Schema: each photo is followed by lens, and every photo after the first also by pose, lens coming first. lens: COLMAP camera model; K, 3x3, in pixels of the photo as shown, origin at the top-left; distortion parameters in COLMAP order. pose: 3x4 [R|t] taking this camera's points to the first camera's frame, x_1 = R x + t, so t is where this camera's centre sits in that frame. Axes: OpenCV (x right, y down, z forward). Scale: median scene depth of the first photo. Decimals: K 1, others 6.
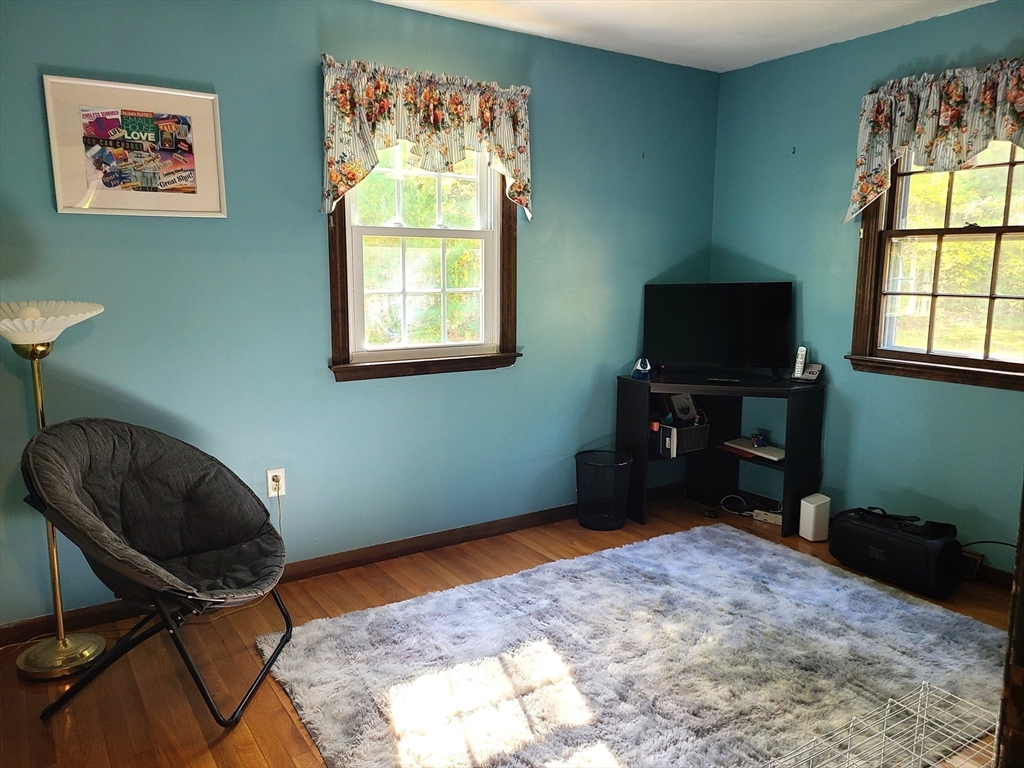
lens RADIAL K [[761.7, 0, 513.2], [0, 761.7, 386.7], [0, 0, 1]] dist [0.035706, -0.022034]
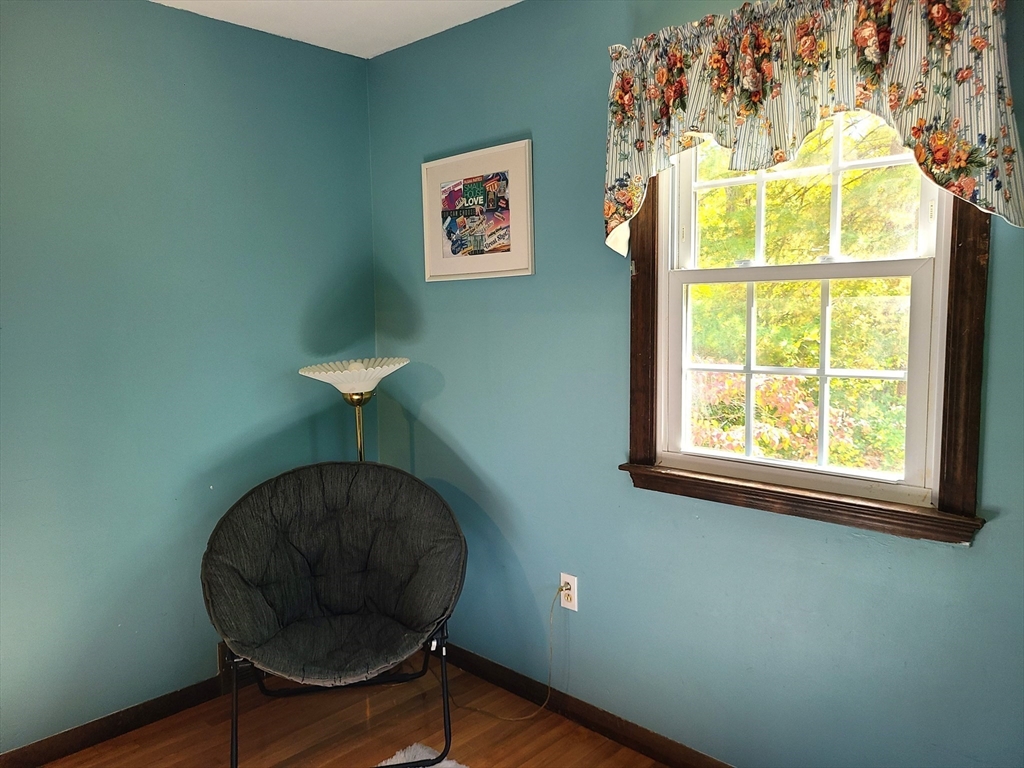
lens RADIAL K [[761.7, 0, 512.8], [0, 761.7, 380.4], [0, 0, 1]] dist [0.035706, -0.022034]
pose [[0.216195, 0.083800, -0.972747, 0.510649], [-0.142239, 0.988384, 0.053534, -0.149934], [0.965934, 0.126789, 0.225603, 0.830995]]
